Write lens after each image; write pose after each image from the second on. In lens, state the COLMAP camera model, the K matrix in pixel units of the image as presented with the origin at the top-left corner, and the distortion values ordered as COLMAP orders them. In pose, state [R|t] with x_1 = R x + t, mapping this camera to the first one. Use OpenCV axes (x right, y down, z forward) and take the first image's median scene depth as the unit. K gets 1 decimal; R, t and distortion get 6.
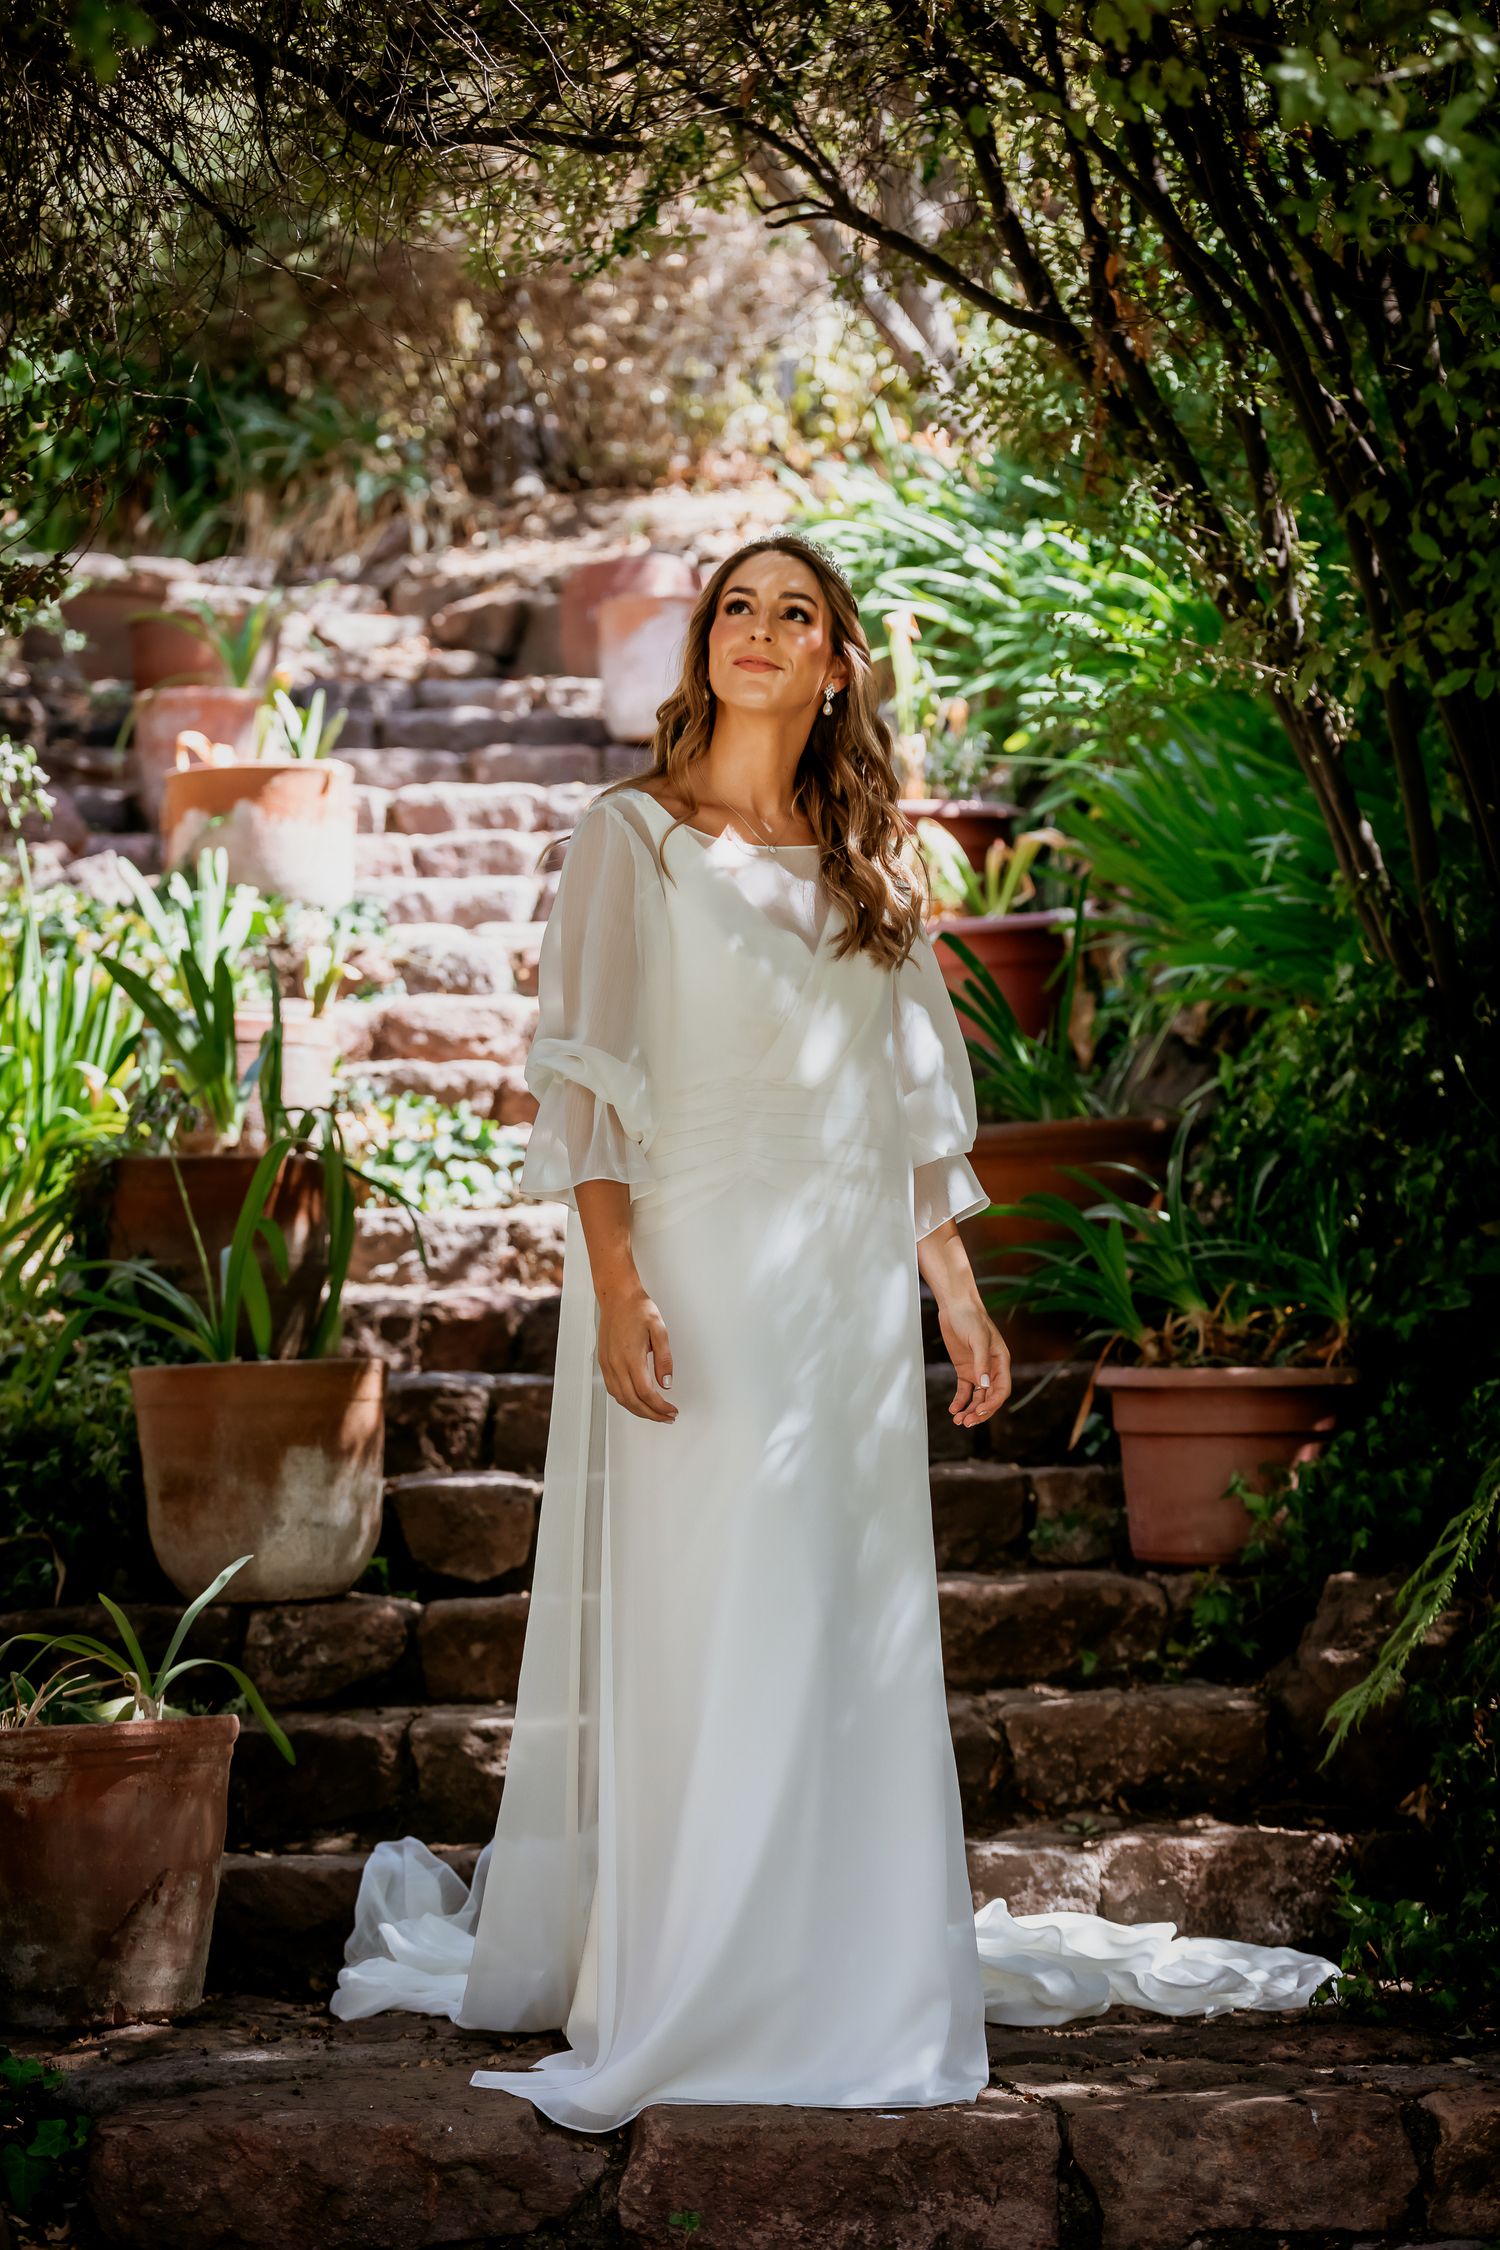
lens RADIAL K [[5379.5, 0, 796.6], [0, 5379.5, 1135.4], [0, 0, 1]] dist [-0.039122, -0.219785]
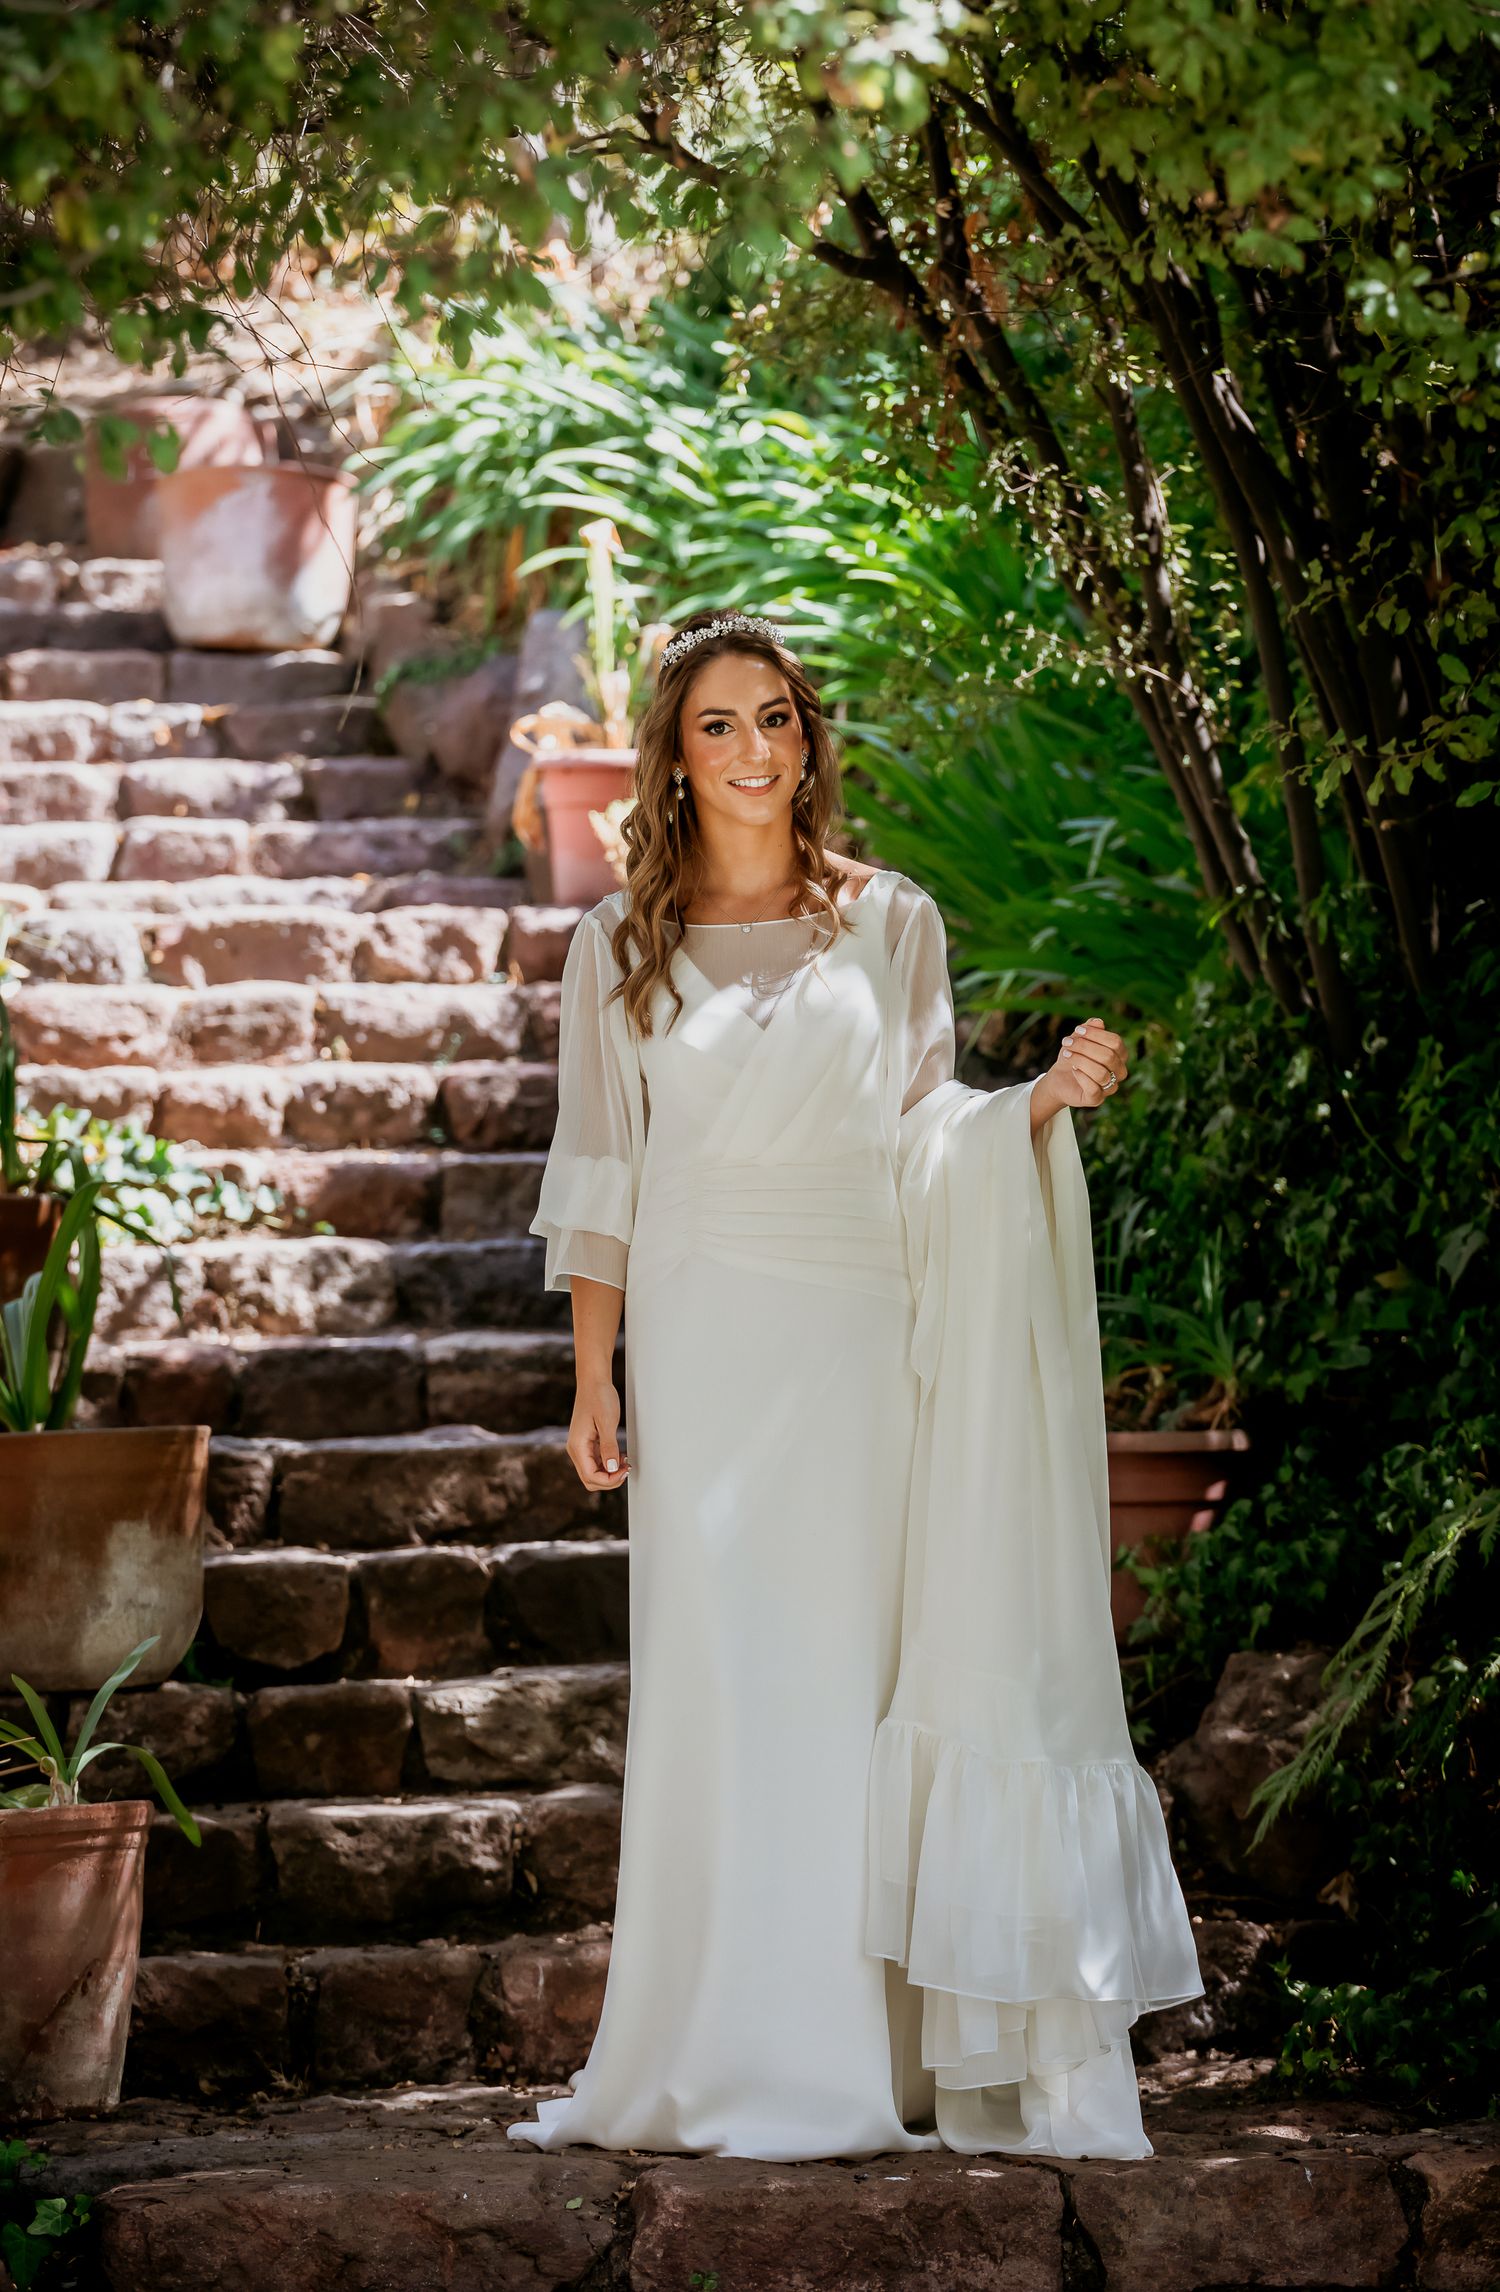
lens RADIAL K [[8857.0, 0, 642.1], [0, 8857.0, 1057.8], [0, 0, 1]] dist [0.028502, -0.317940]
pose [[0.994919, 0.000464, 0.100676, -0.145168], [-0.001048, 0.999983, 0.005748, -0.028232], [-0.100672, -0.005825, 0.994903, -0.481204]]
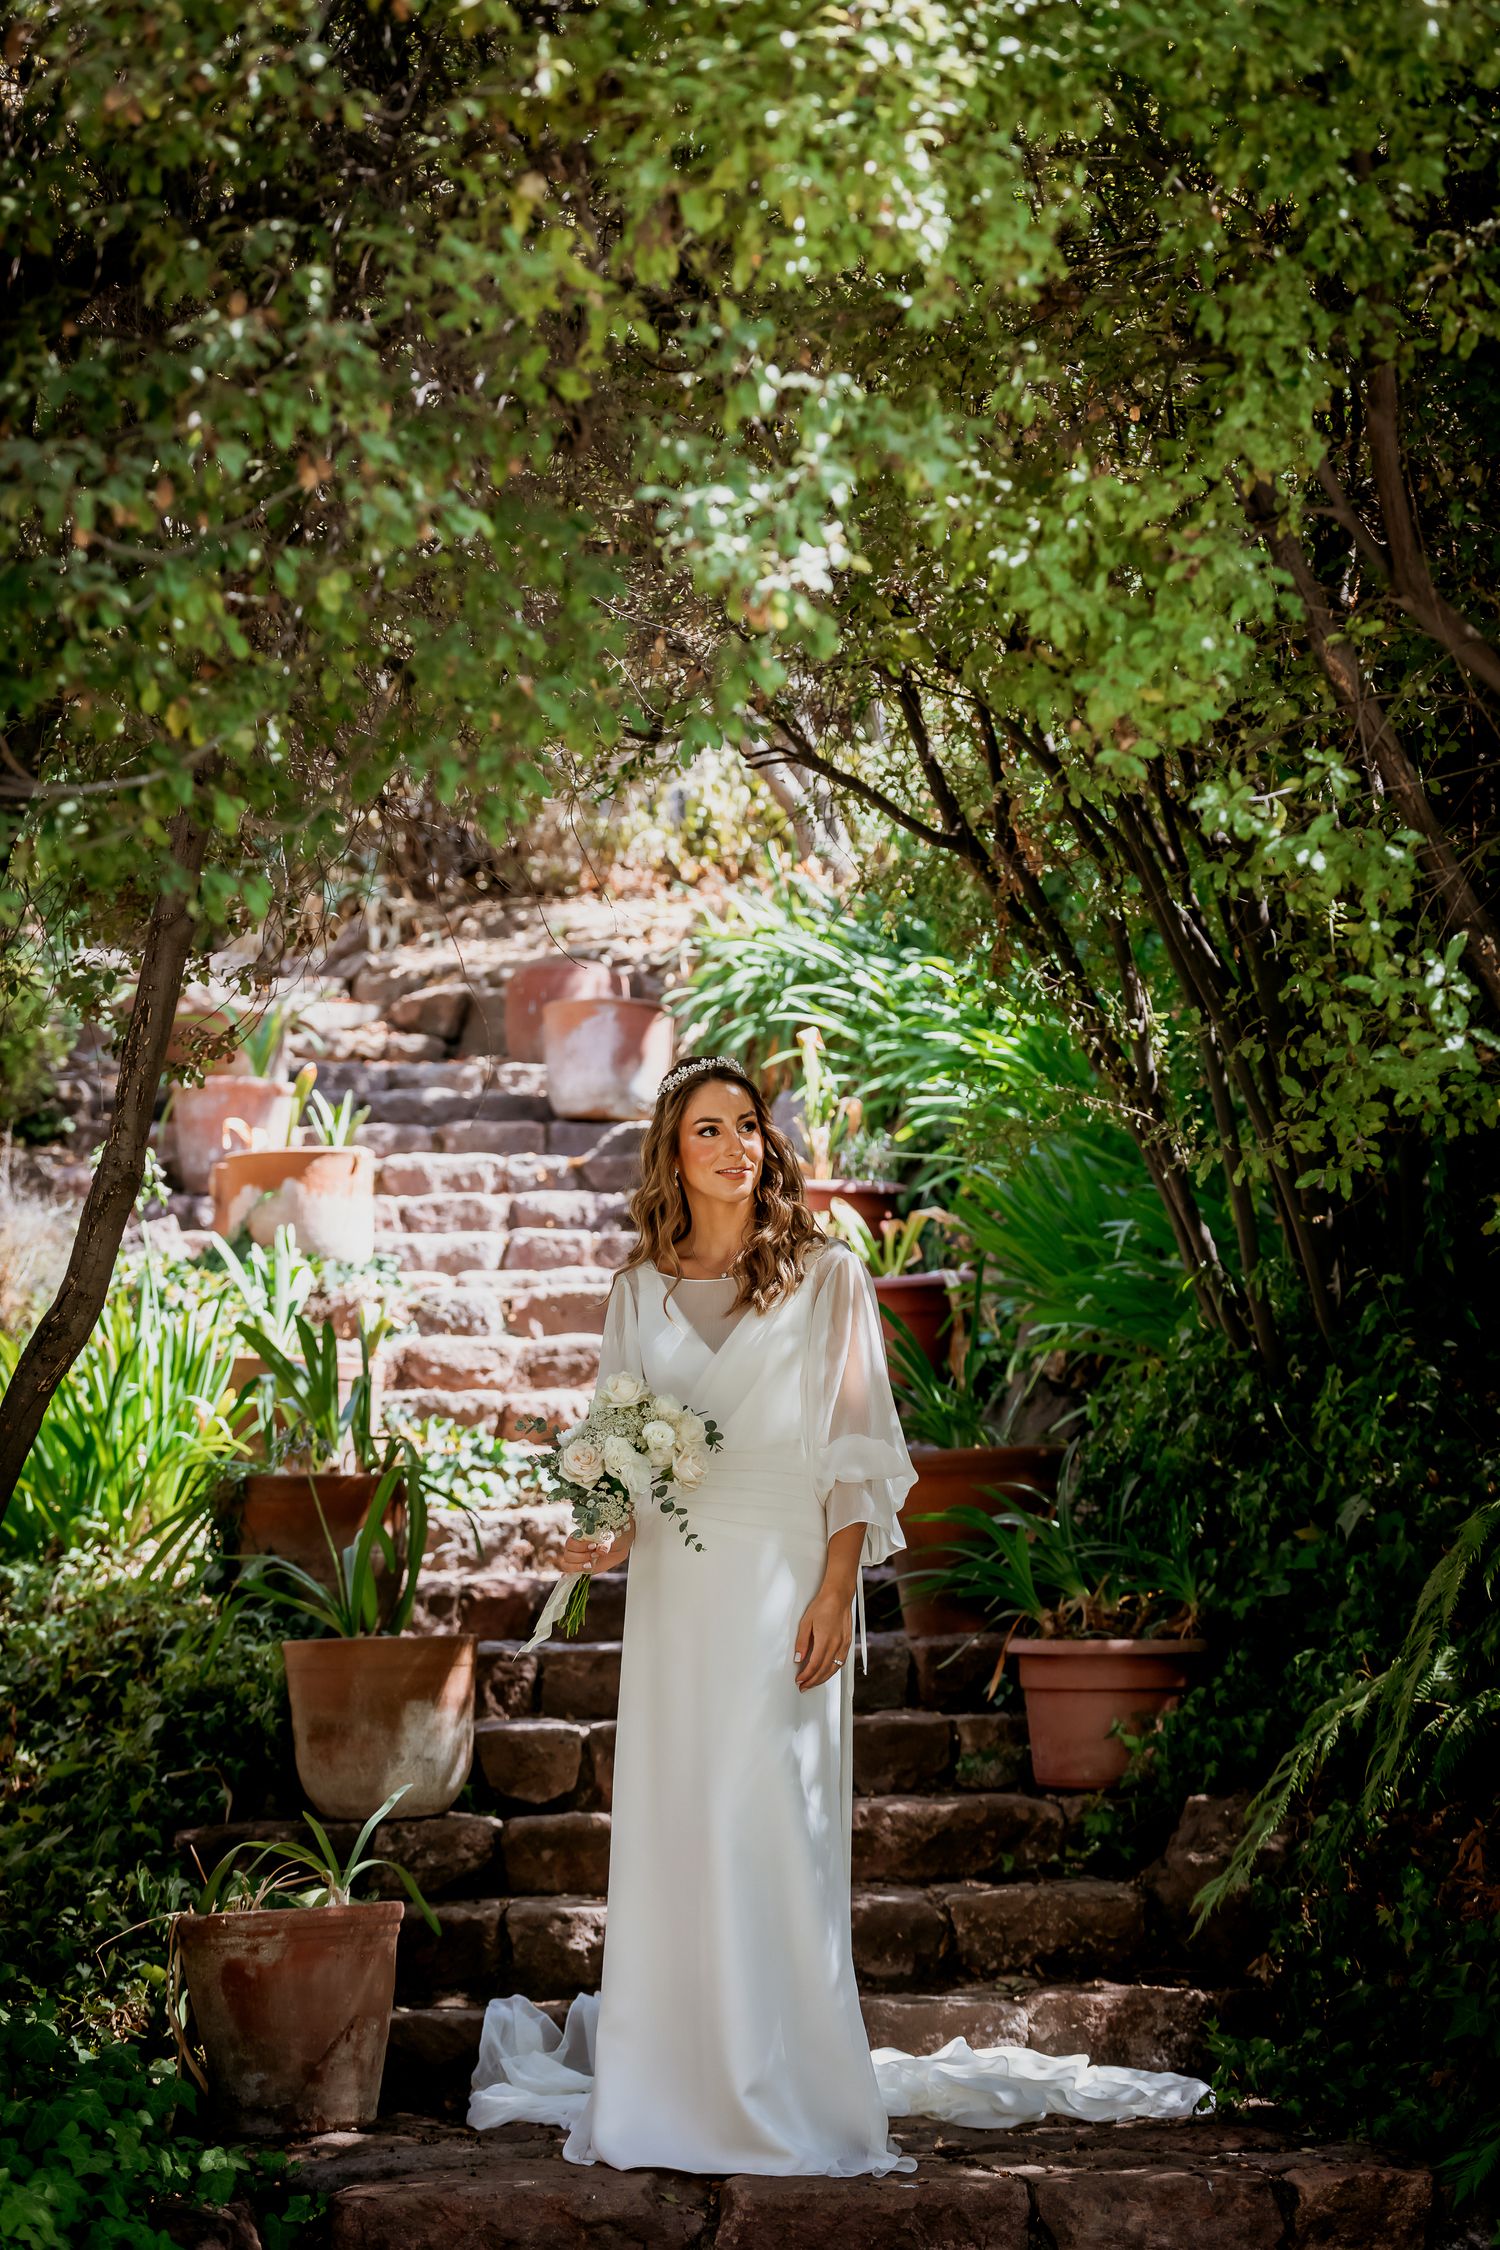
lens RADIAL K [[5148.1, 0, 749.0], [0, 5148.1, 1064.8], [0, 0, 1]] dist [0.051330, -0.024937]
pose [[0.999036, 0.003825, 0.043729, -0.061262], [-0.001147, 0.998131, -0.061106, -0.019570], [-0.043881, 0.060997, 0.997173, -0.260611]]
